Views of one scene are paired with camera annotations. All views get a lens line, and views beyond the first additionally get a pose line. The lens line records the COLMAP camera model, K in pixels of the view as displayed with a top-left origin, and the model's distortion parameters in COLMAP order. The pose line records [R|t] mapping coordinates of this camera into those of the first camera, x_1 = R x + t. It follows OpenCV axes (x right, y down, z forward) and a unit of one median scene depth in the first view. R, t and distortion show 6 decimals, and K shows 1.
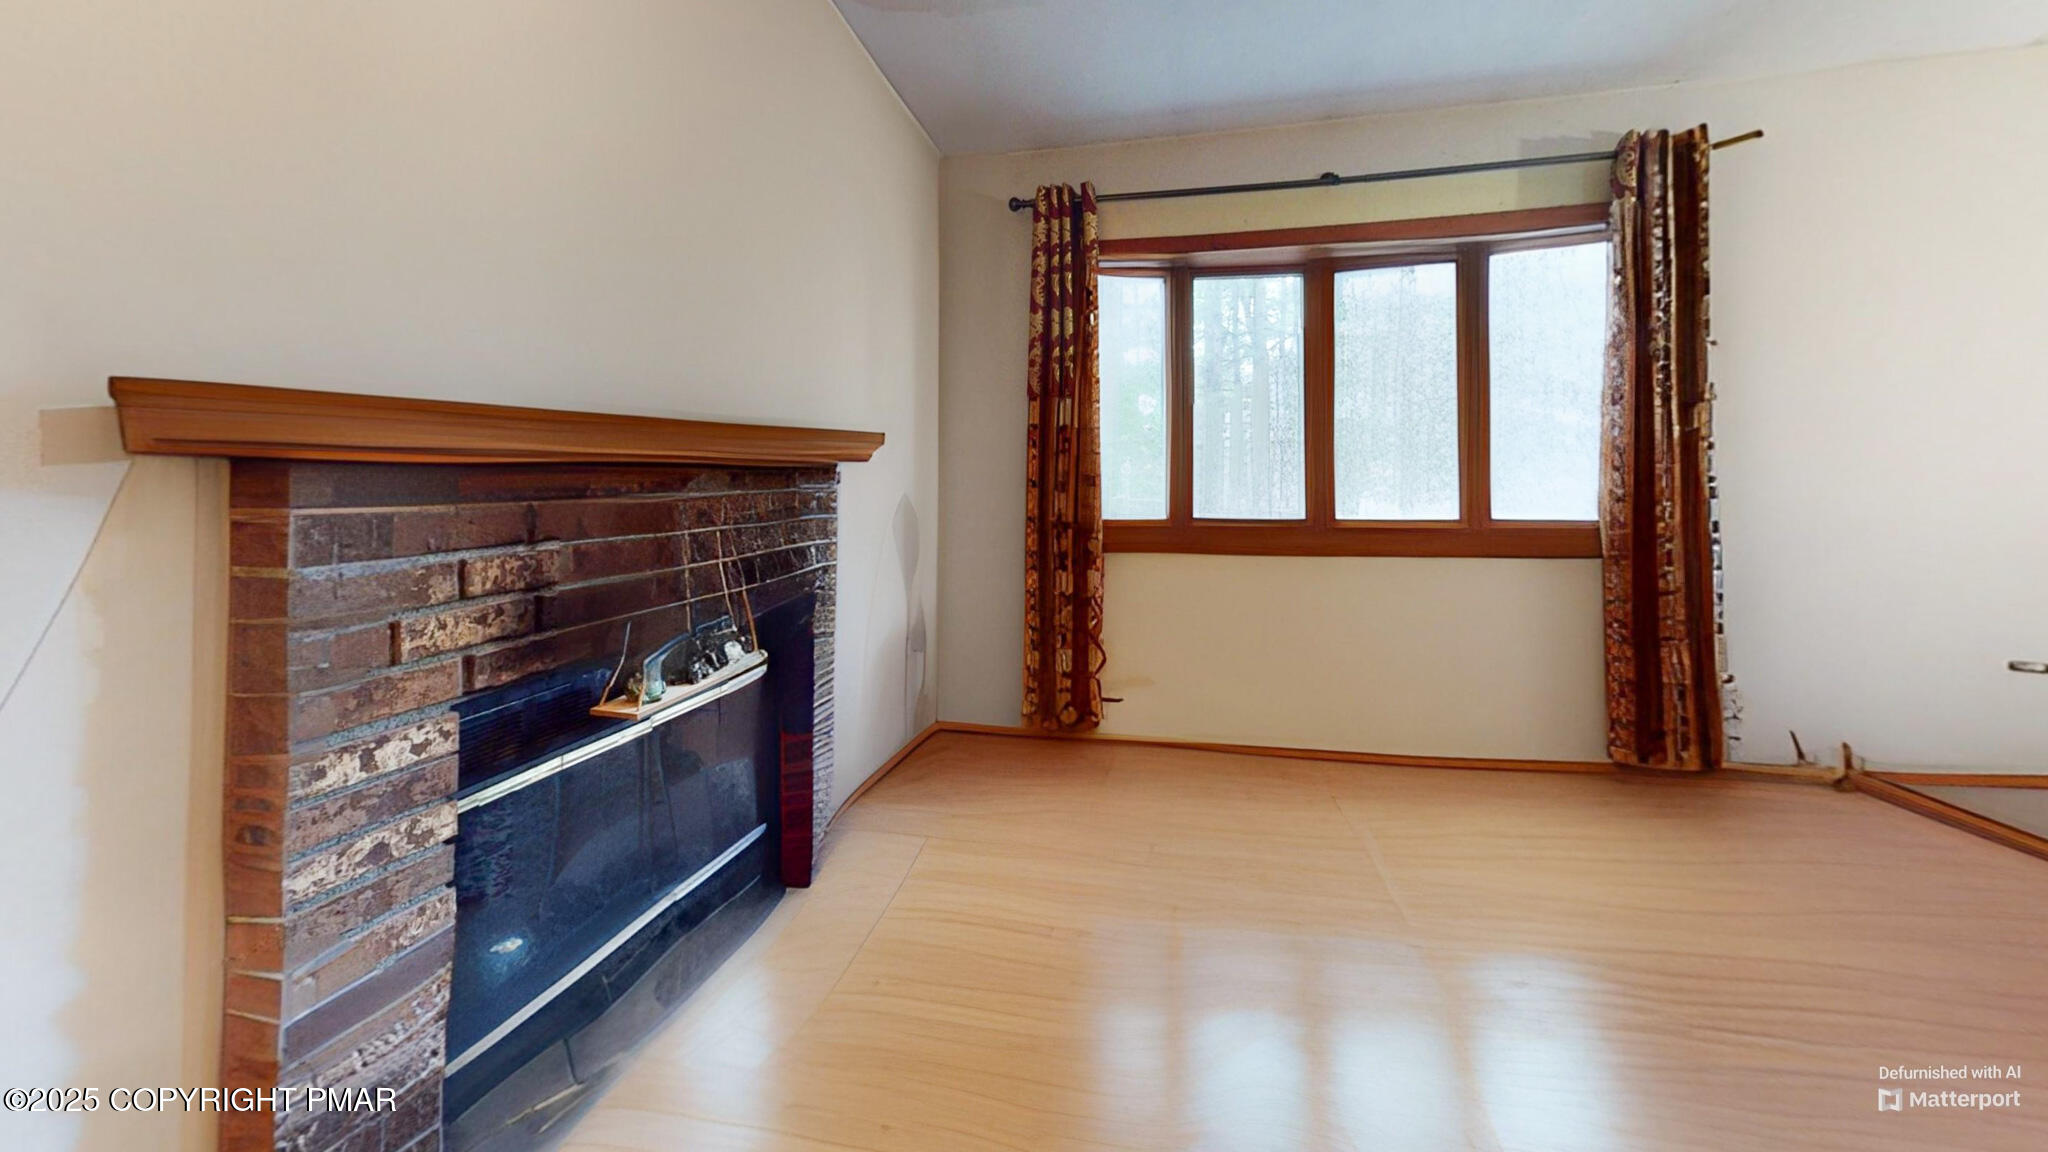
lens RADIAL K [[771.2, 0, 1004.0], [0, 771.2, 565.8], [0, 0, 1]] dist [0.021658, 0.000083]
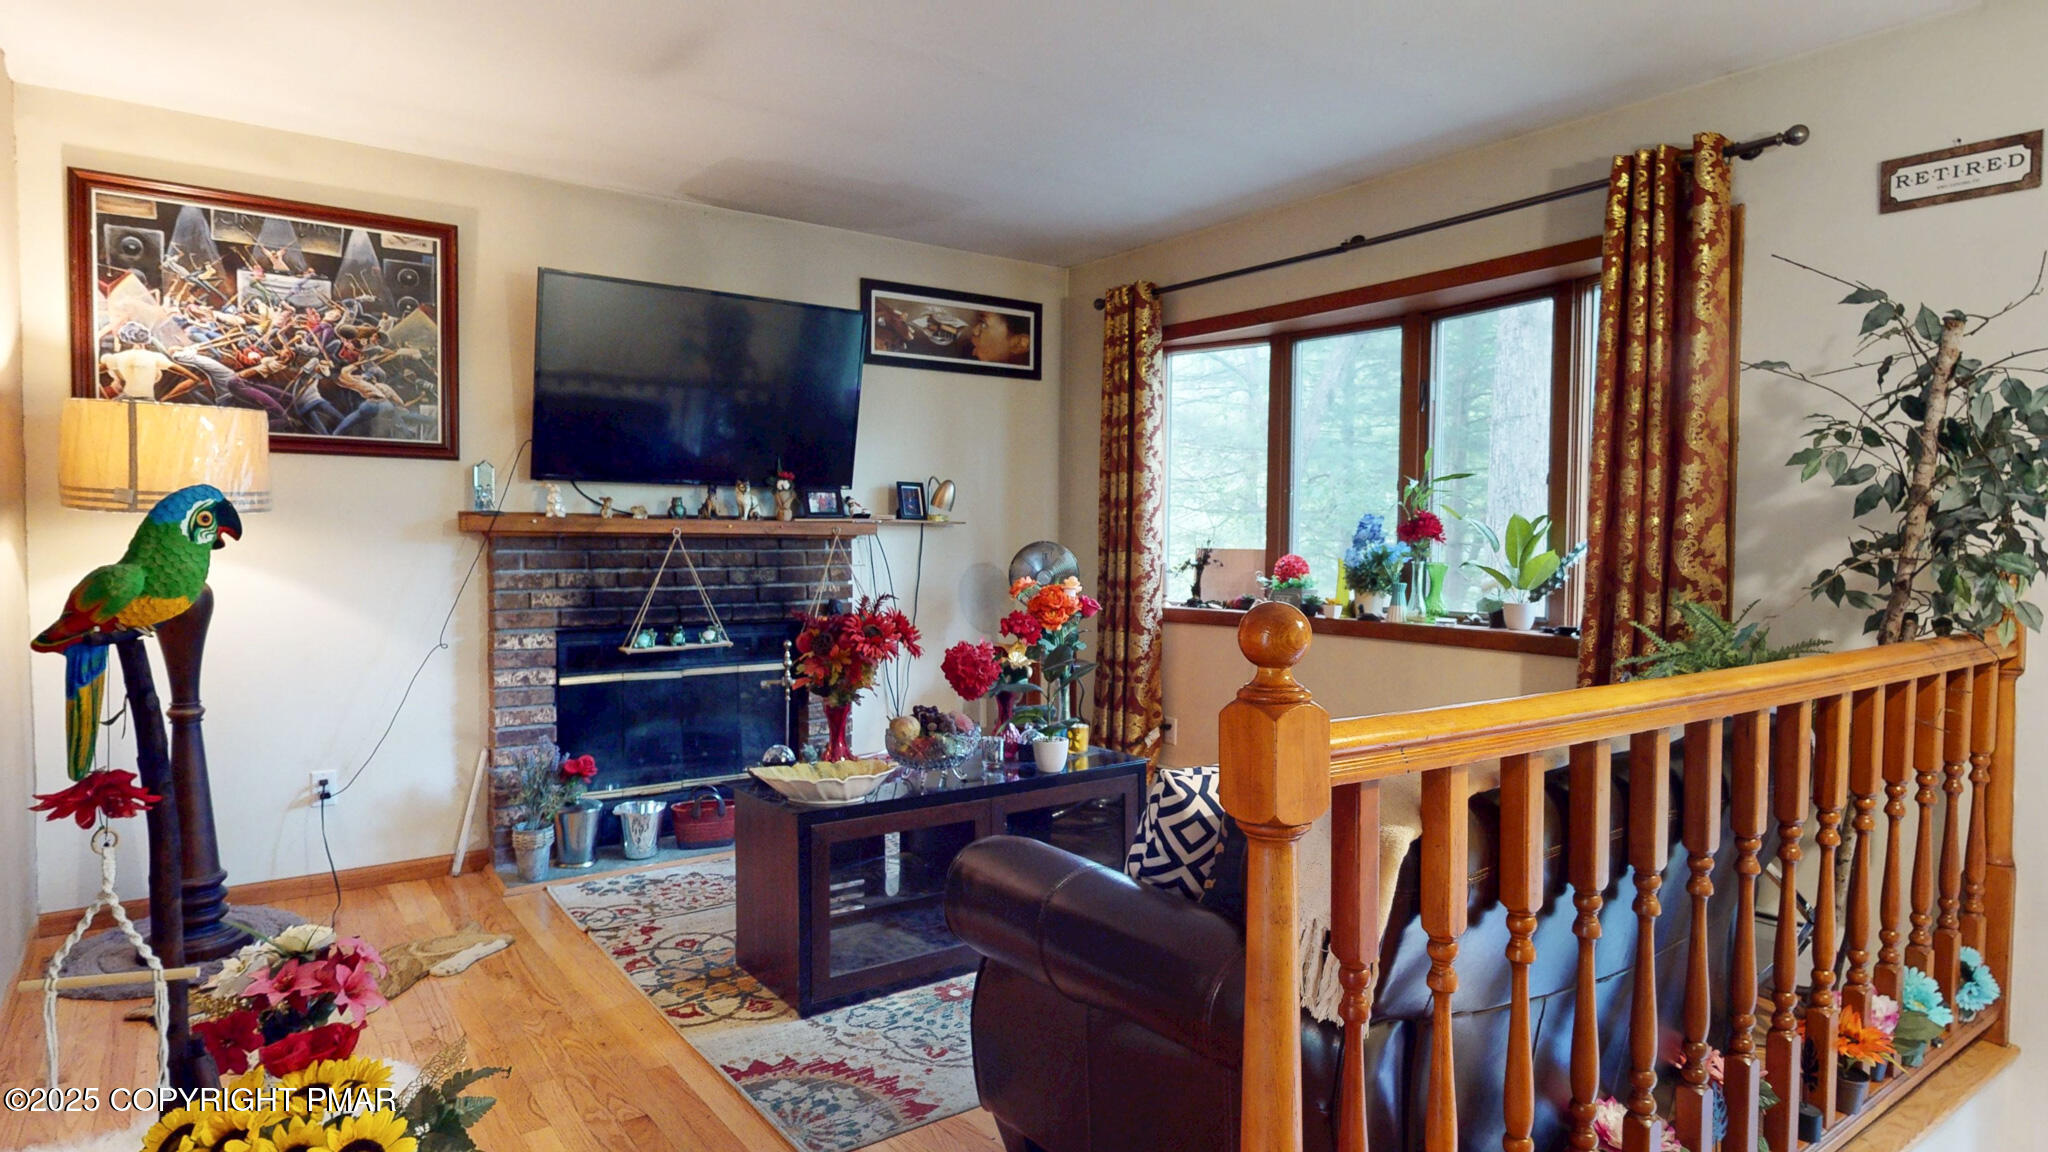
lens RADIAL K [[1197.7, 0, 1013.1], [0, 1197.7, 585.6], [0, 0, 1]] dist [-0.012977, -0.001041]
pose [[0.728204, 0.041724, -0.684089, 2.954066], [-0.095425, 0.994595, -0.040916, 0.051741], [0.678685, 0.095075, 0.728250, -0.806273]]
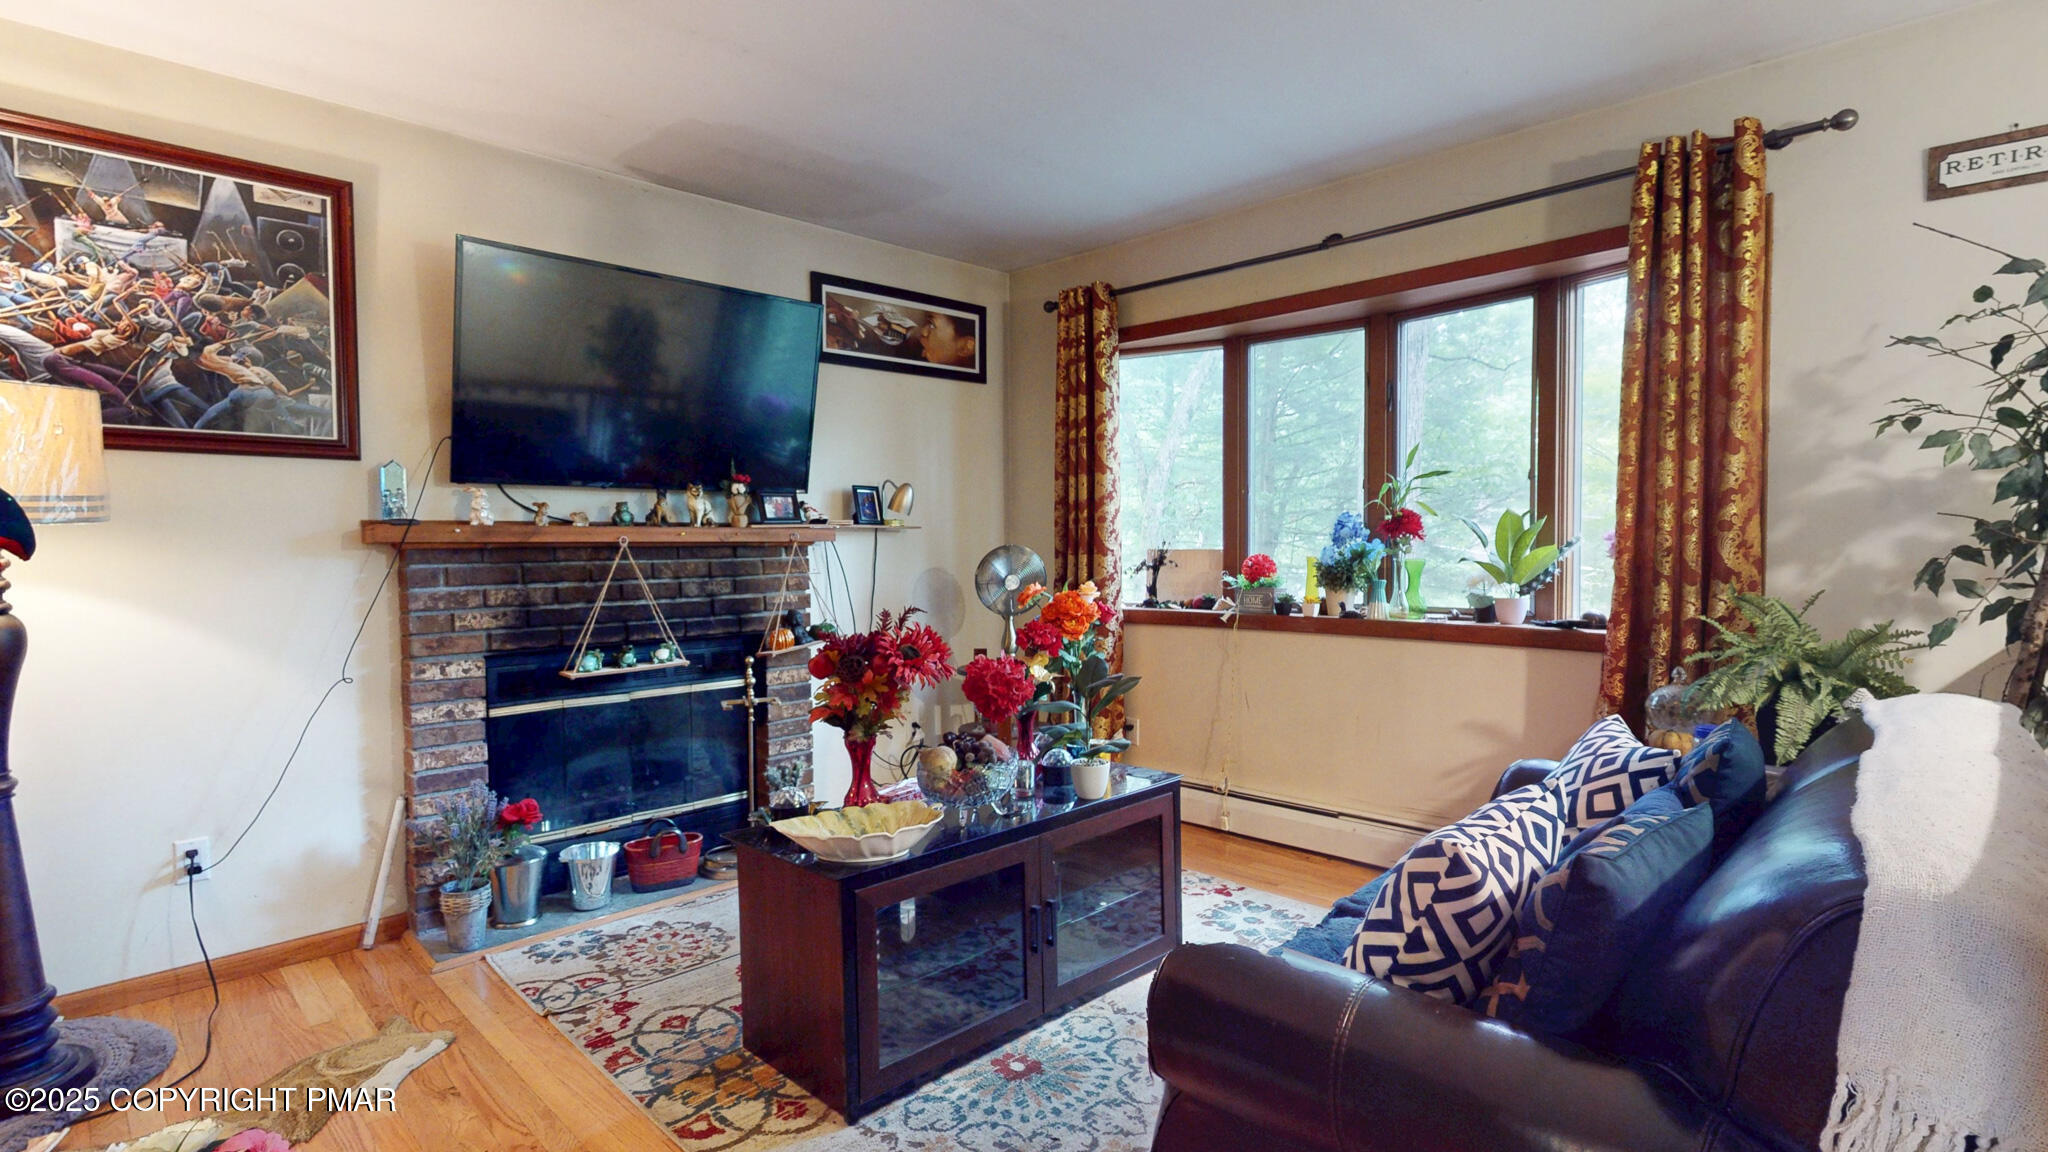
lens RADIAL K [[1028.6, 0, 1026.8], [0, 1028.6, 584.1], [0, 0, 1]] dist [-0.003115, -0.003019]
pose [[0.831730, 0.023953, -0.554663, 2.130343], [-0.064533, 0.996468, -0.053735, 0.034651], [0.551417, 0.080487, 0.830338, -0.566770]]
